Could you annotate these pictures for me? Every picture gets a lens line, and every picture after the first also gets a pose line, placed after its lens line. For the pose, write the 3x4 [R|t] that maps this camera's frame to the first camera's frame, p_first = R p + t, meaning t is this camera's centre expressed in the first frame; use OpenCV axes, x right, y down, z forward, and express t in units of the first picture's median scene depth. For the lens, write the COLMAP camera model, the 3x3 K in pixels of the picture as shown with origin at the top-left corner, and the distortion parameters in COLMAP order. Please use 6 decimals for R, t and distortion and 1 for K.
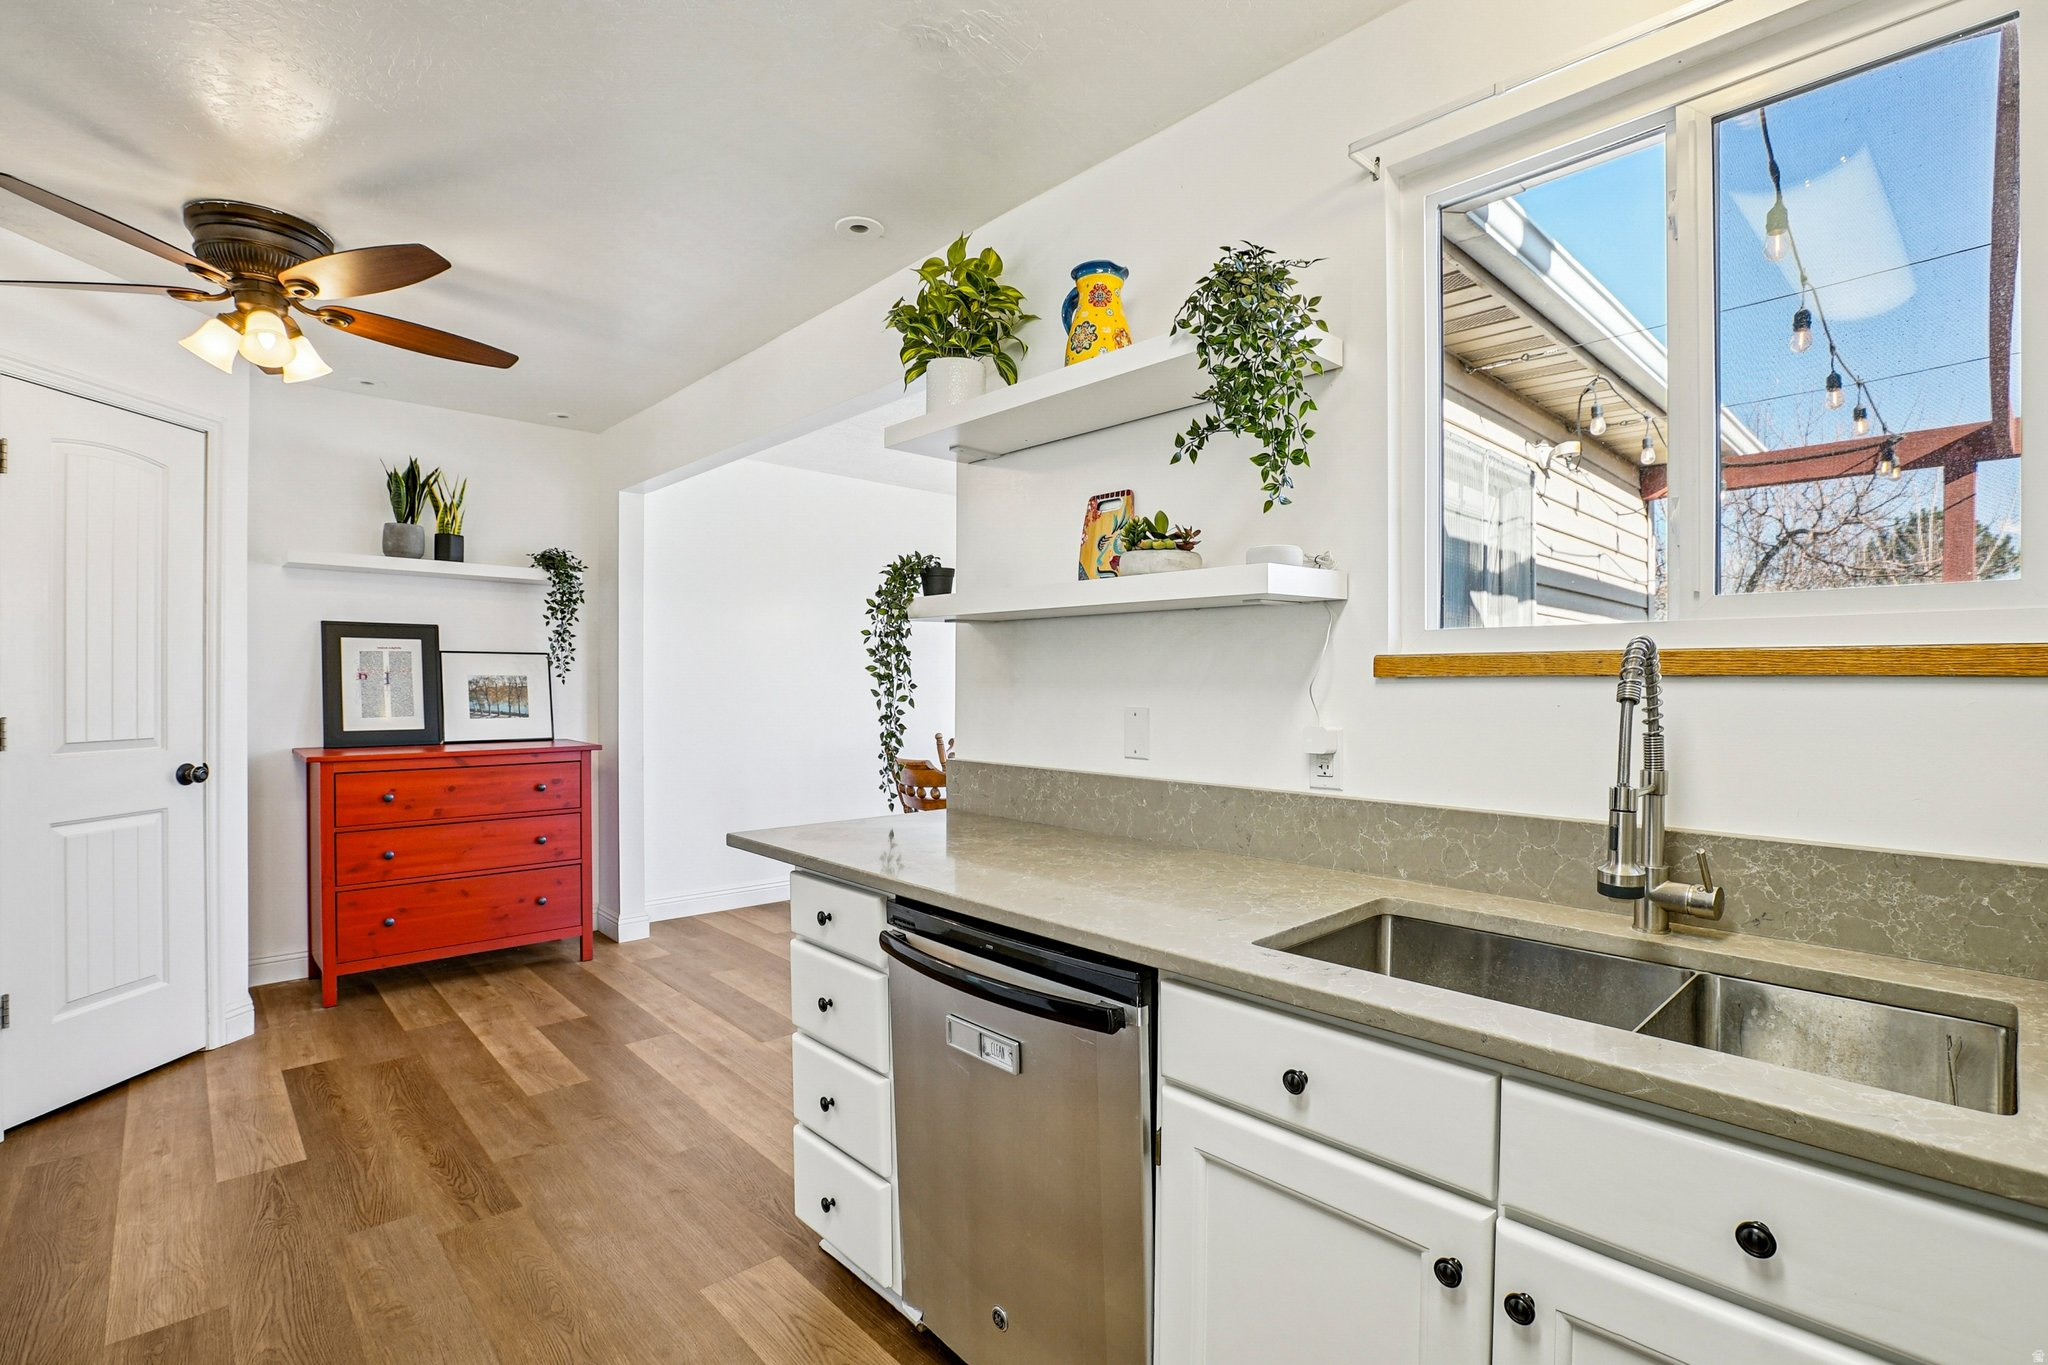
lens RADIAL K [[966.5, 0, 1037.4], [0, 966.5, 685.6], [0, 0, 1]] dist [-0.039026, 0.006212]
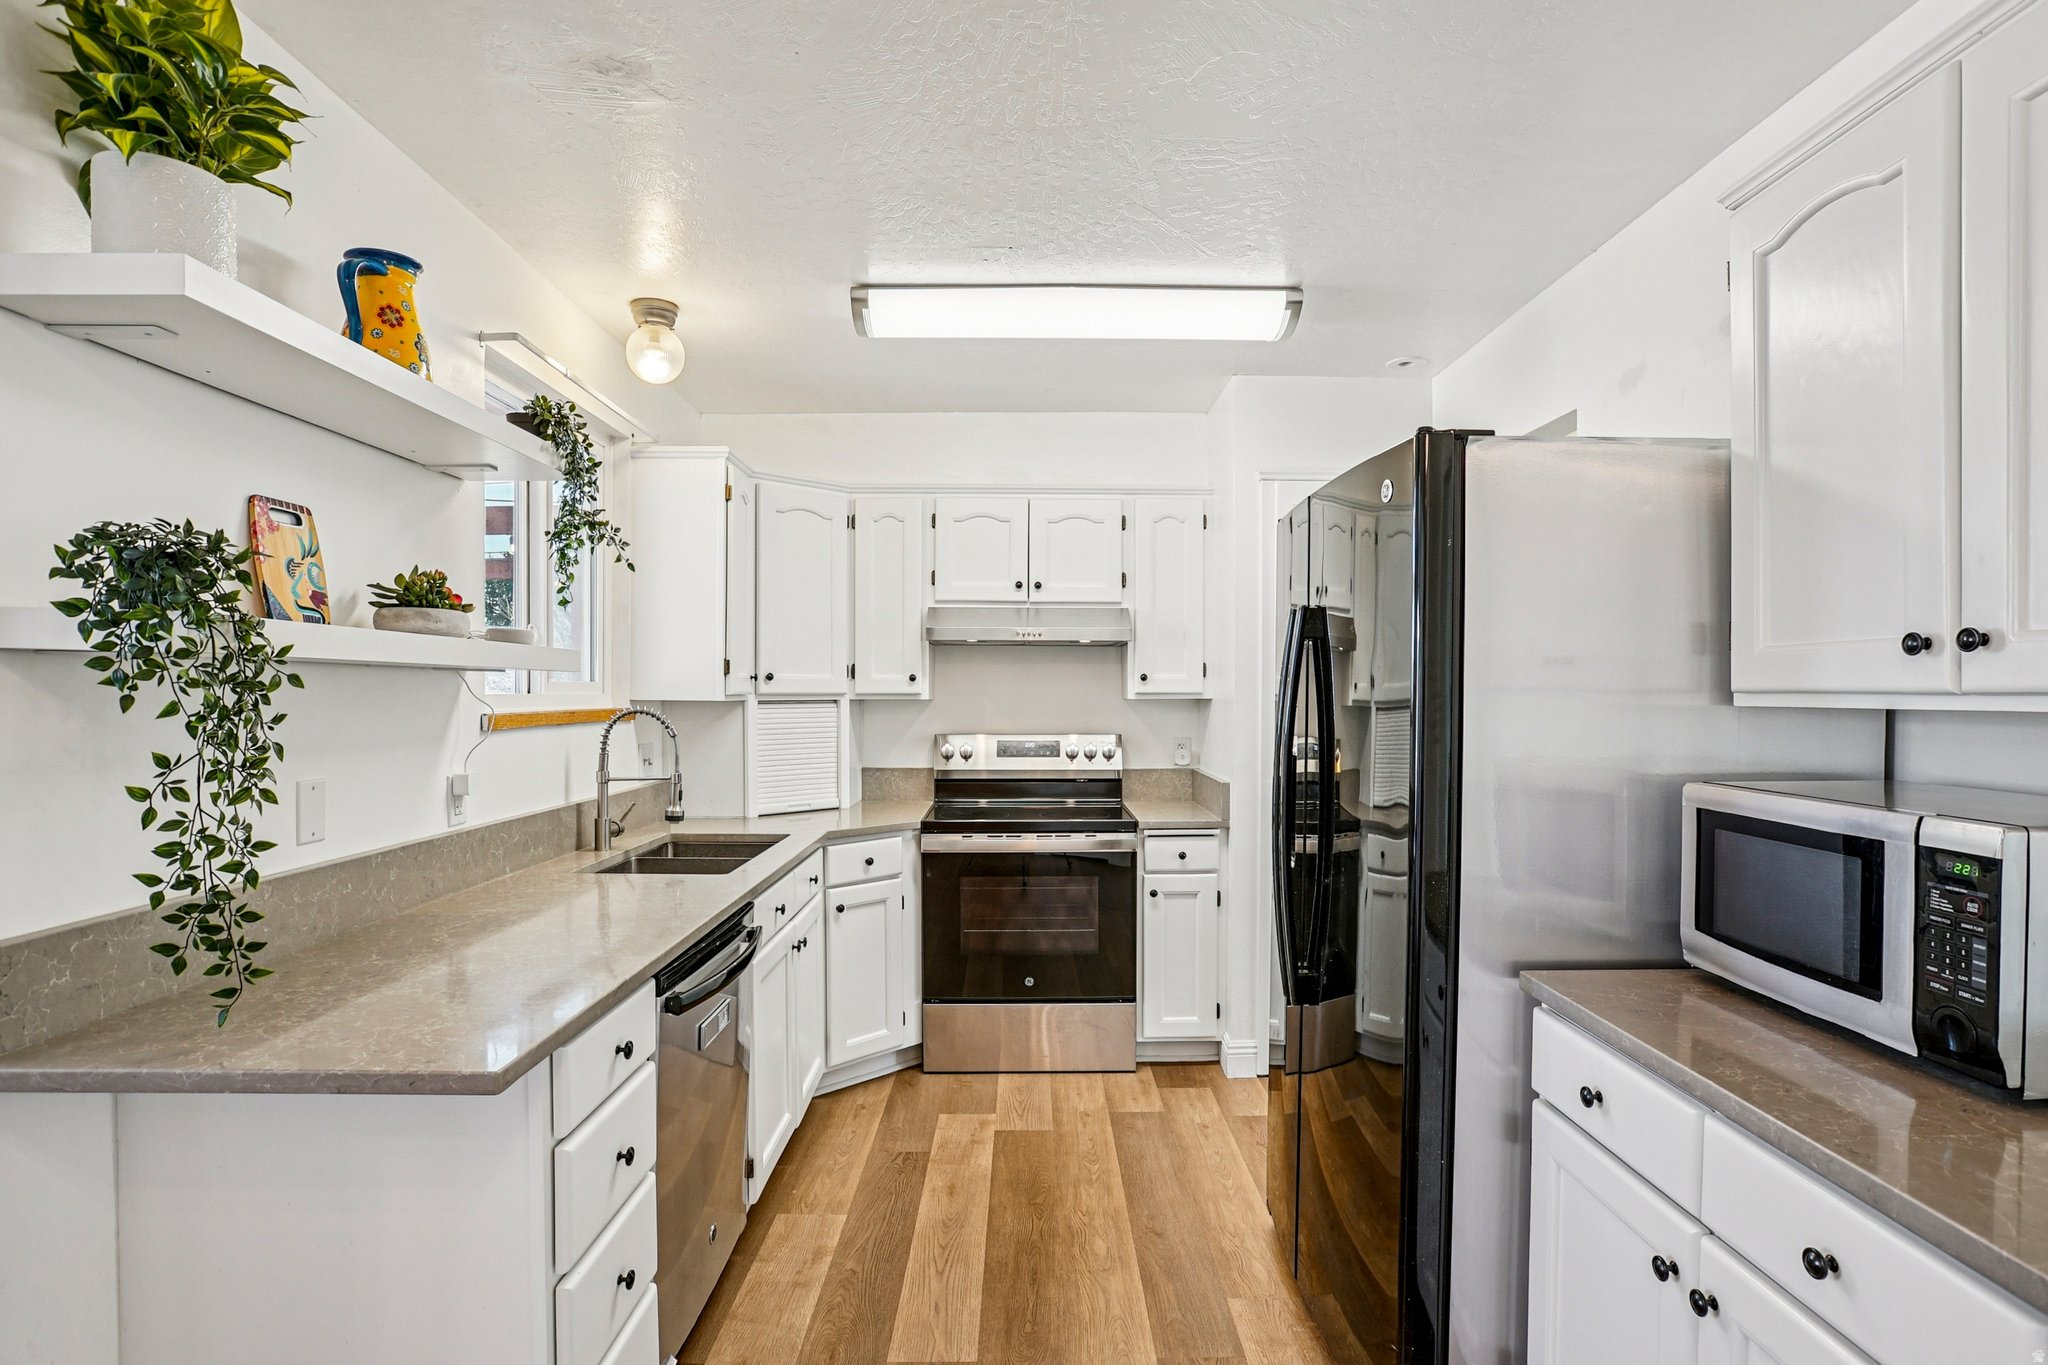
lens RADIAL K [[1055.5, 0, 1021.4], [0, 1055.5, 702.7], [0, 0, 1]] dist [-0.048238, 0.078150]
pose [[-0.728083, -0.006314, 0.685460, -1.051588], [0.000316, 0.999954, 0.009546, -0.055538], [-0.685489, 0.007166, -0.728048, 1.378737]]
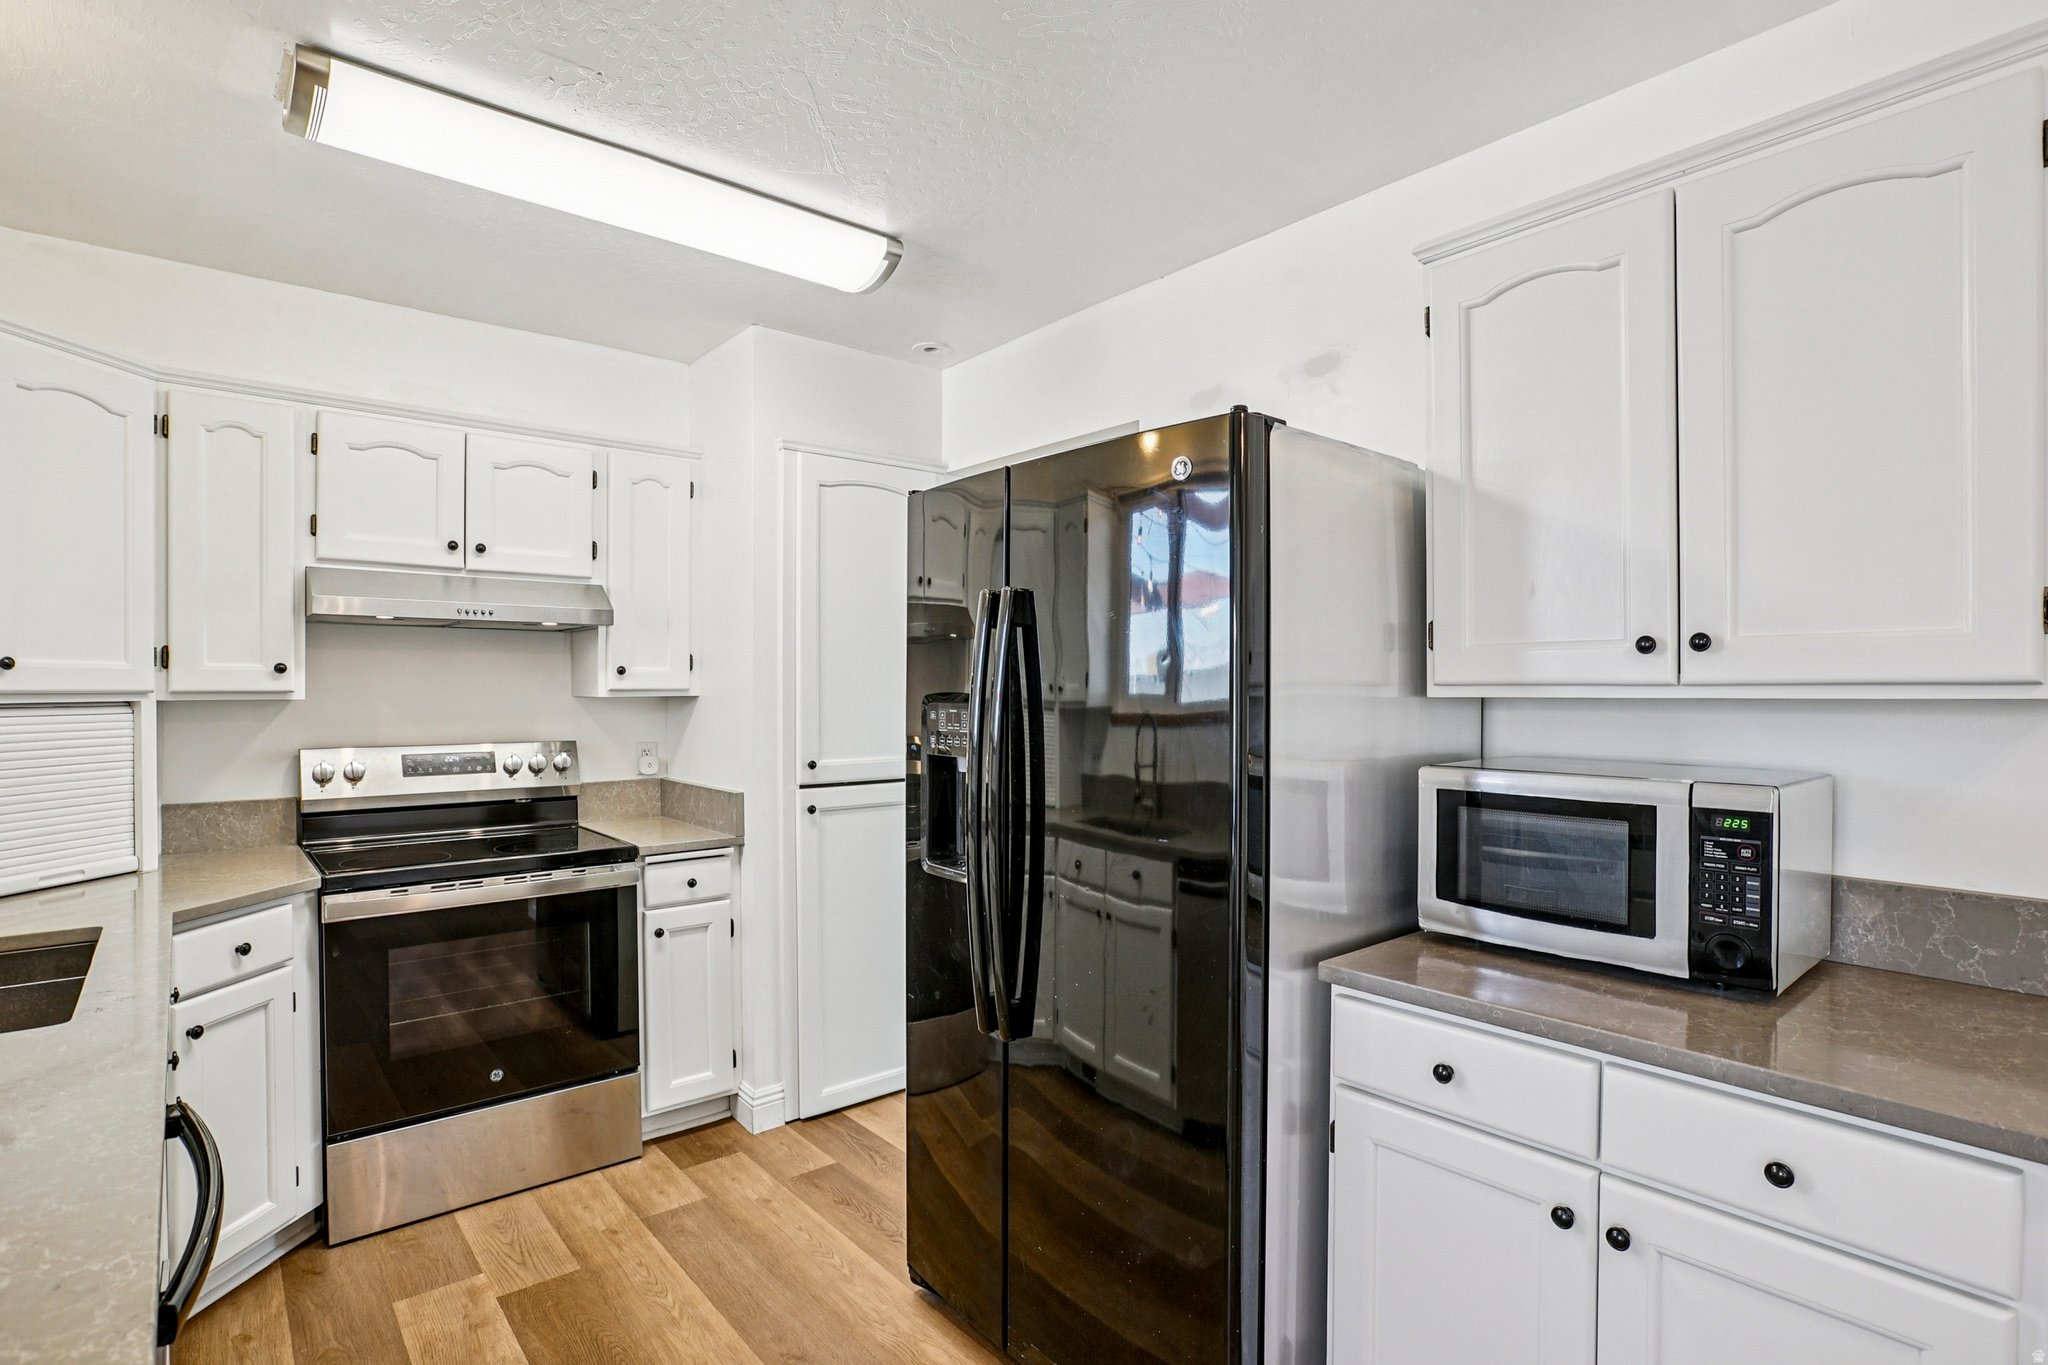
lens RADIAL K [[1045.7, 0, 1025.8], [0, 1045.7, 687.9], [0, 0, 1]] dist [-0.029590, 0.021178]
pose [[-0.998109, 0.003658, 0.061354, -0.808854], [0.003598, 0.999993, -0.001089, -0.054349], [-0.061358, -0.000867, -0.998115, 1.360823]]
